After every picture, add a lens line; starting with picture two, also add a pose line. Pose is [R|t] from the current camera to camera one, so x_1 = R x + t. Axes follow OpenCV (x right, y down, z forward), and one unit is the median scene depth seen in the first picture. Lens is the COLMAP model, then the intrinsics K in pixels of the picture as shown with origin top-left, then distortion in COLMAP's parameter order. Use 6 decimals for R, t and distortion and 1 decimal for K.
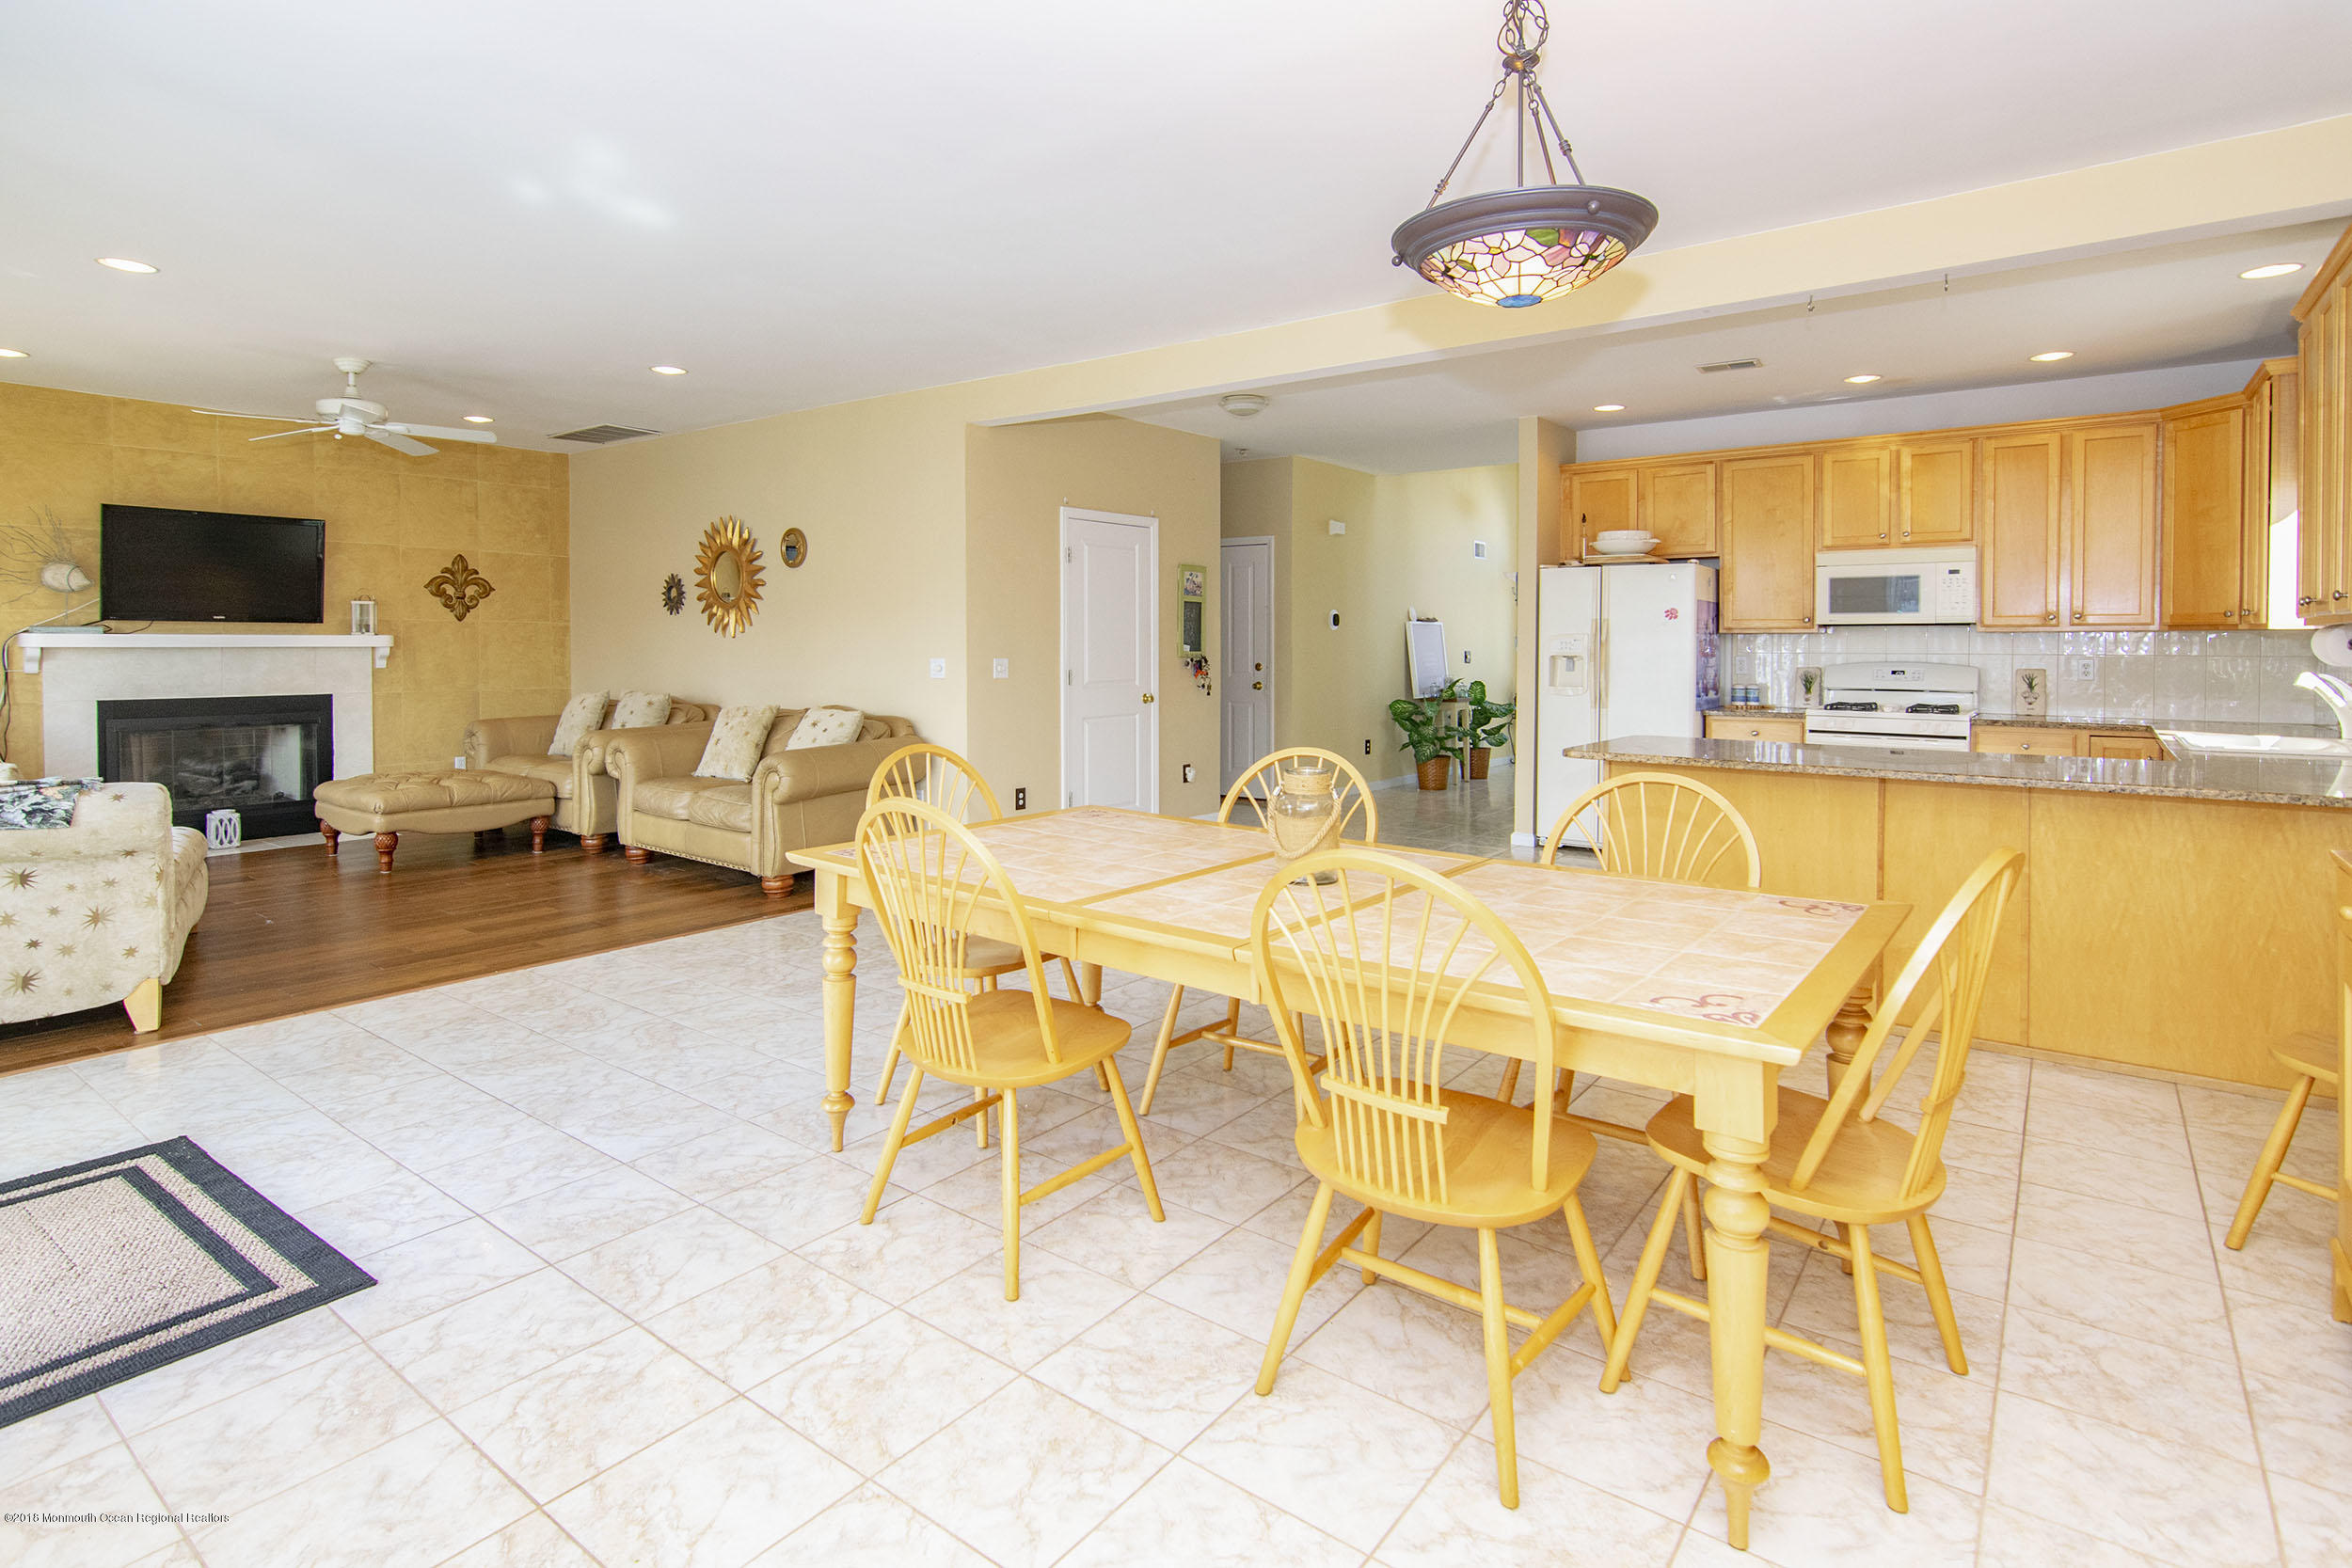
lens RADIAL K [[1182.2, 0, 1099.0], [0, 1182.2, 683.6], [0, 0, 1]] dist [-0.055124, 0.025557]
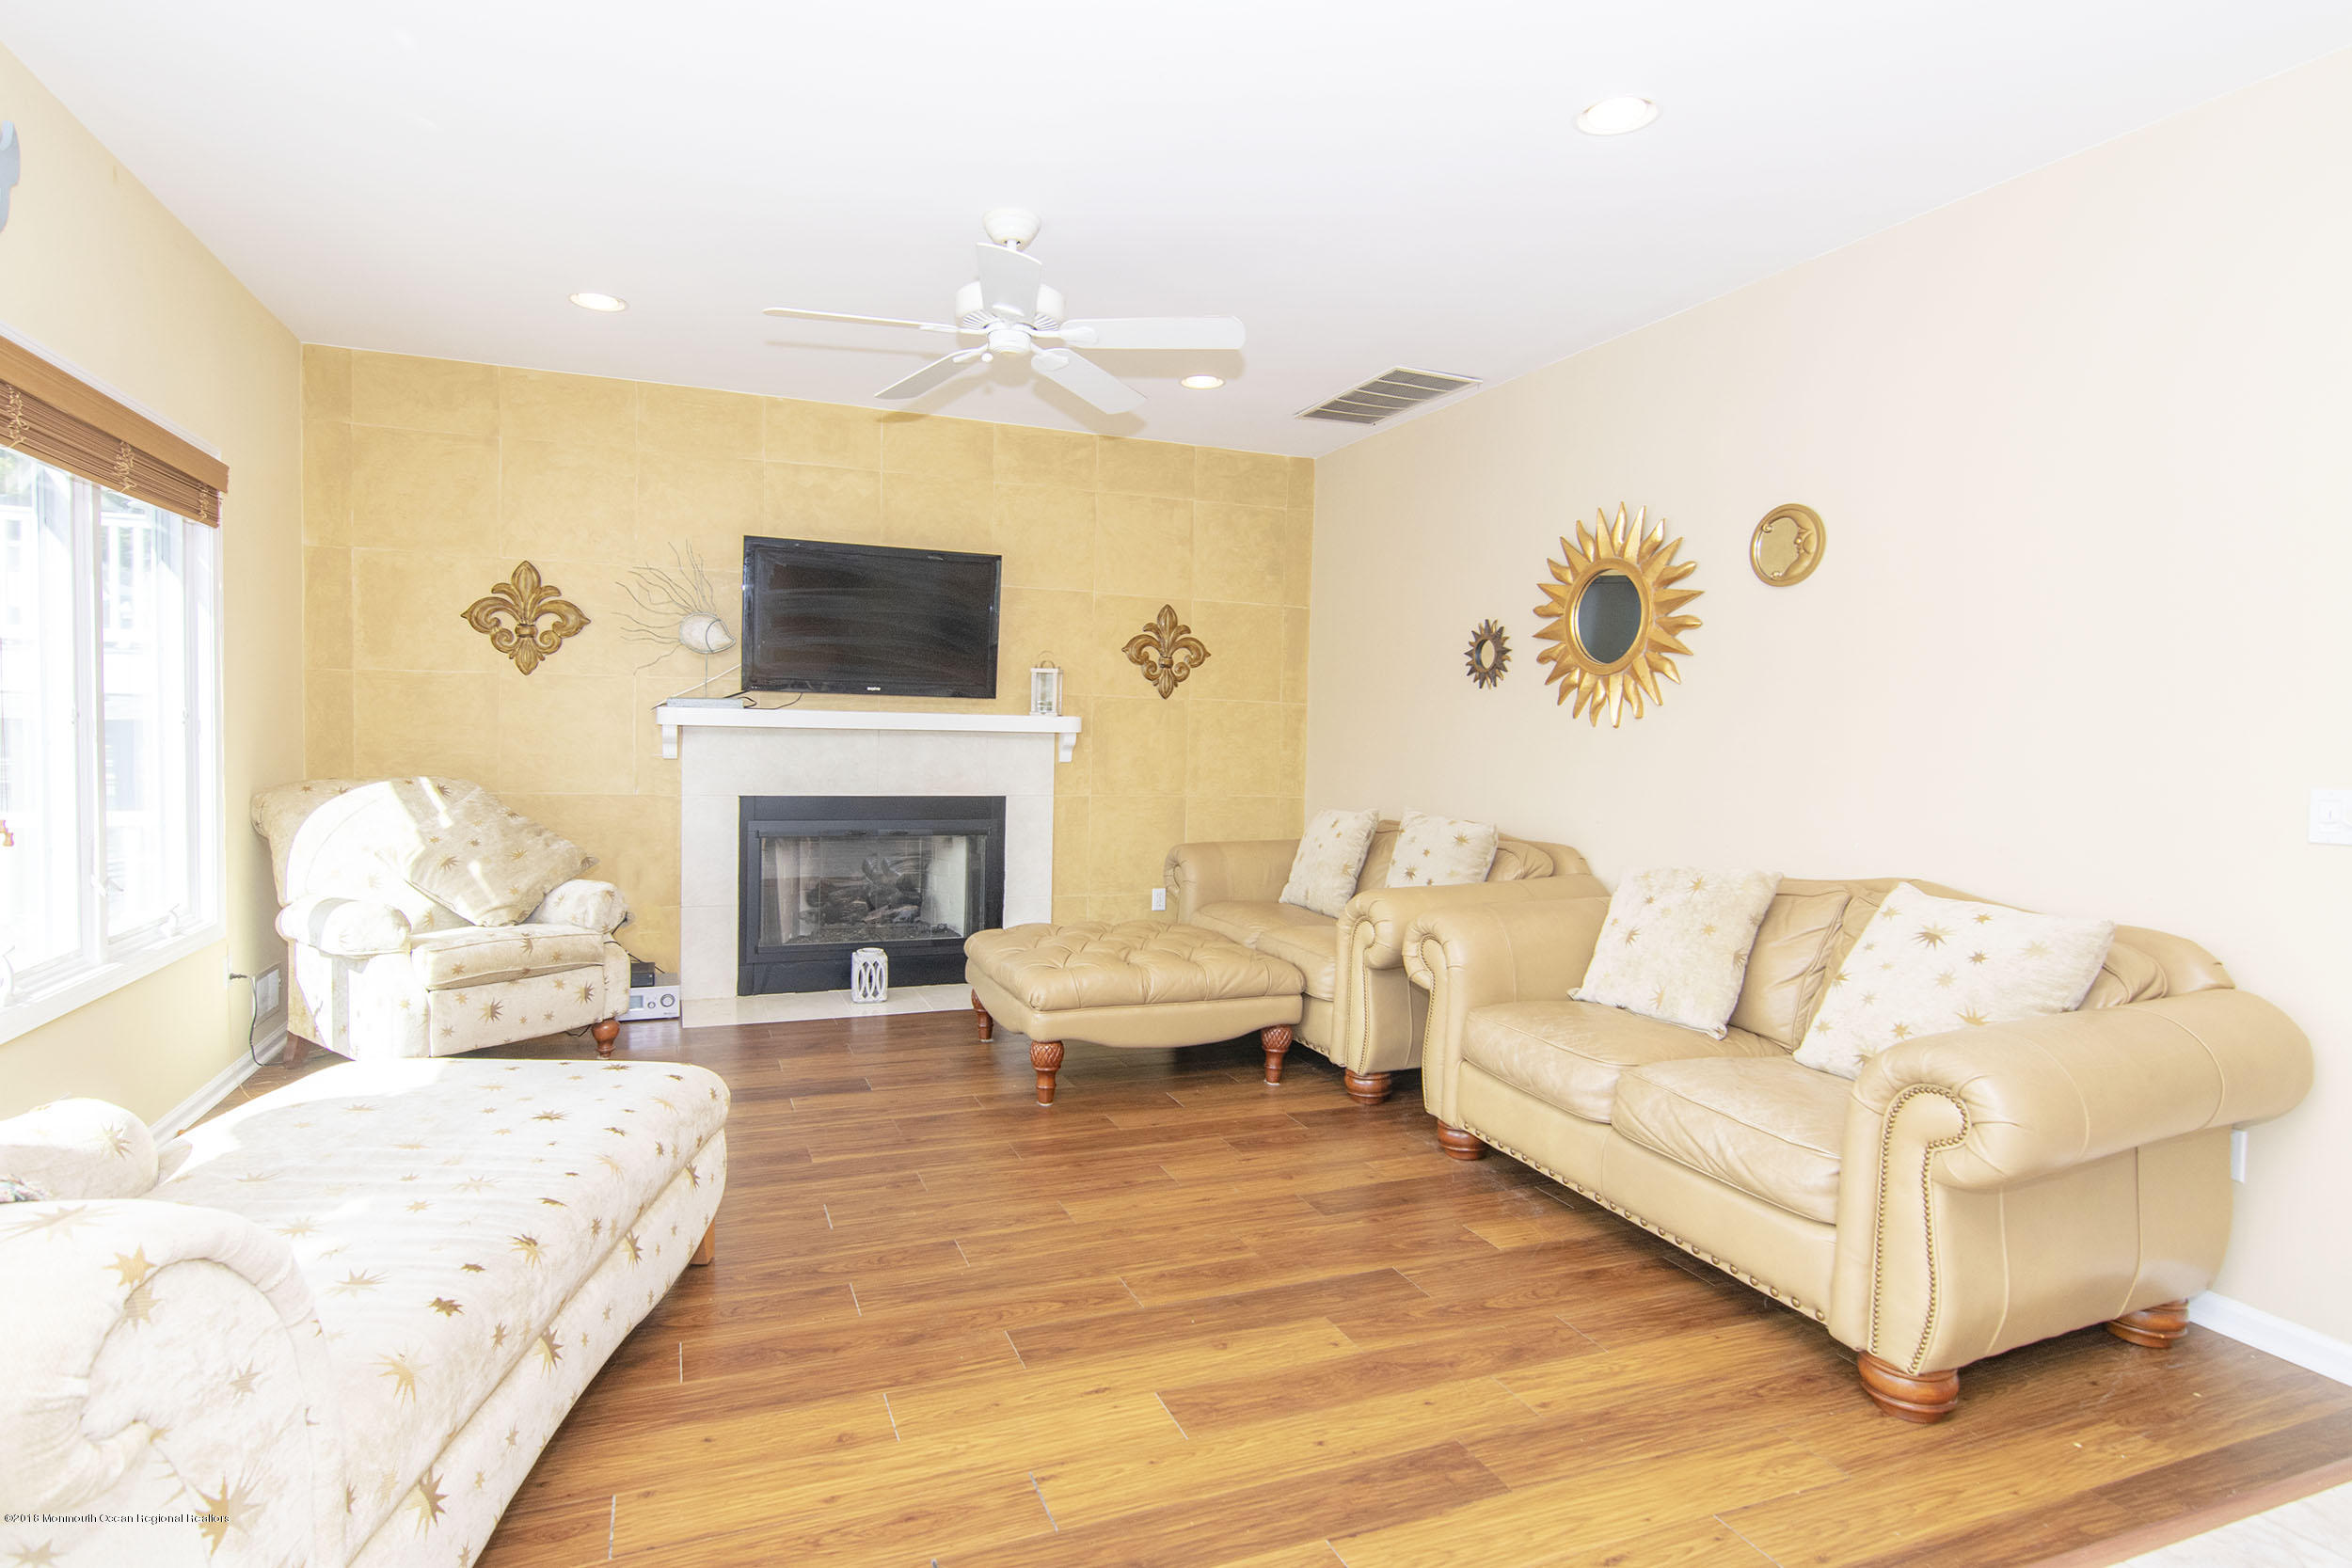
lens RADIAL K [[1161.4, 0, 1127.4], [0, 1161.4, 788.4], [0, 0, 1]] dist [0.002454, 0.000096]
pose [[0.865630, 0.039855, -0.499096, -0.241155], [-0.035455, 0.999204, 0.018297, -0.012630], [0.499427, 0.001857, 0.866354, 0.425501]]
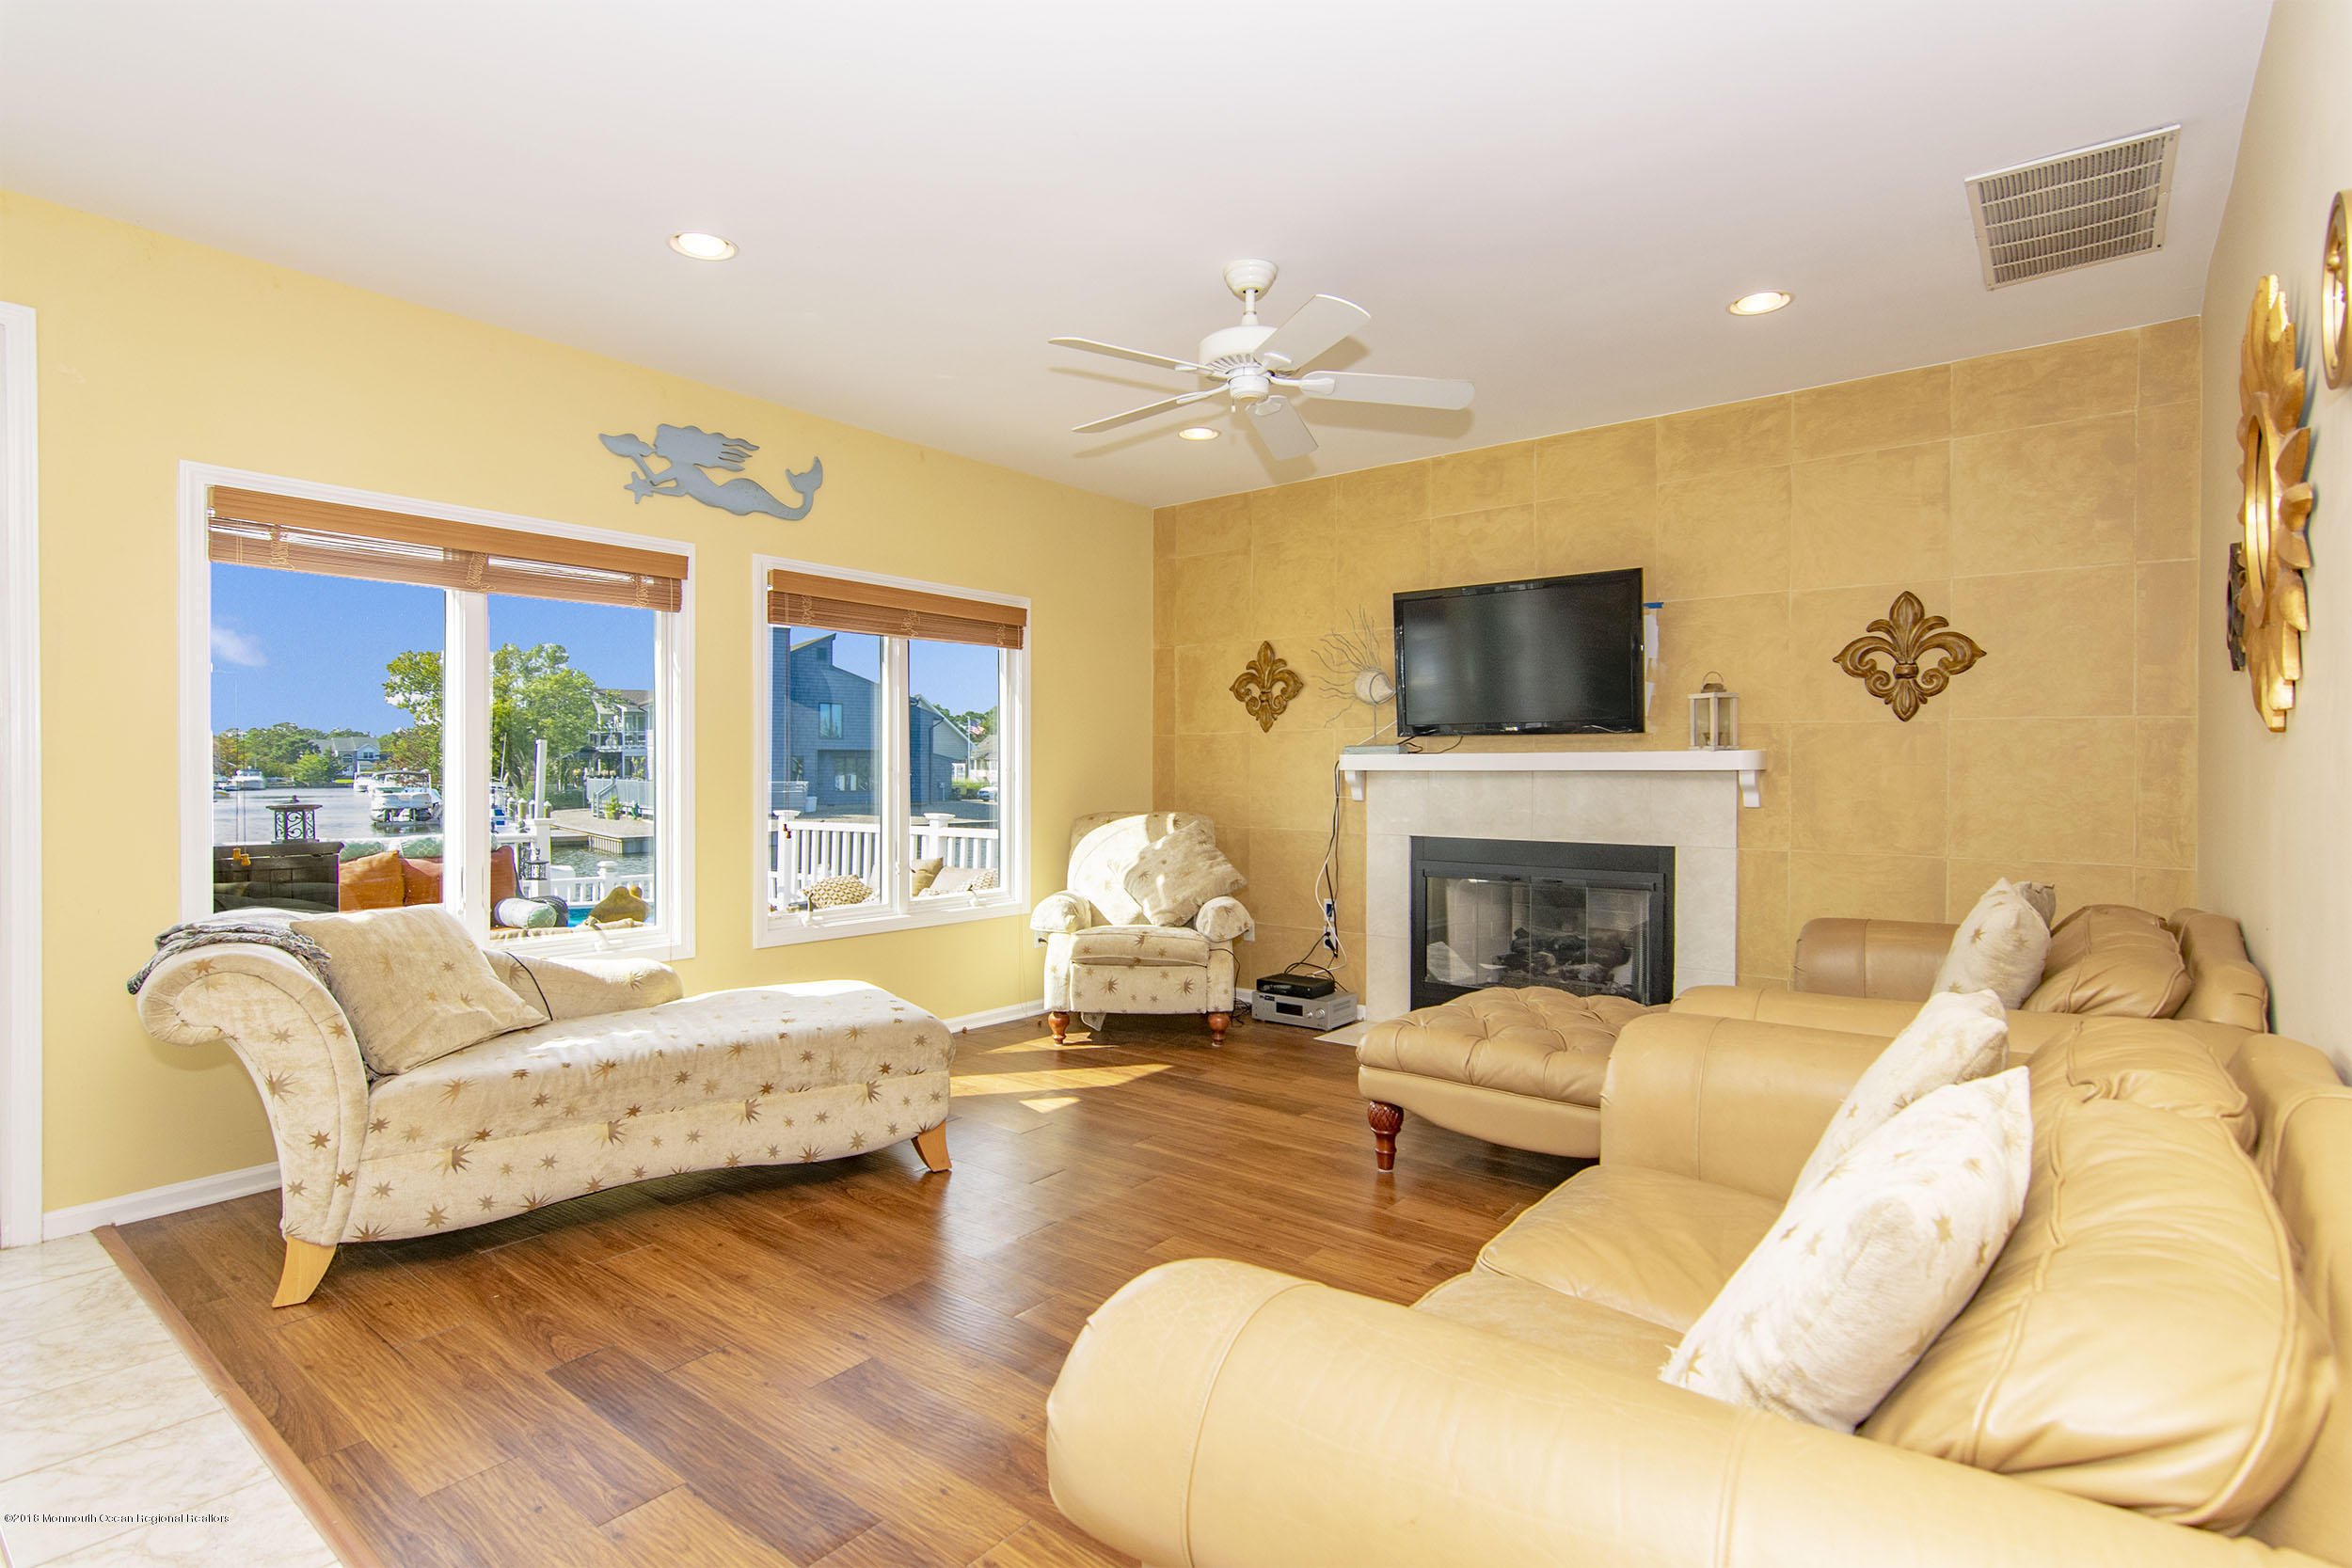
lens RADIAL K [[1153.6, 0, 1176.0], [0, 1153.6, 784.0], [0, 0, 1]] dist [0.000114, -0.000263]
pose [[0.018037, 0.008107, -0.999804, -0.050987], [-0.035637, 0.999337, 0.007460, -0.020642], [0.999202, 0.035496, 0.018314, 0.761689]]
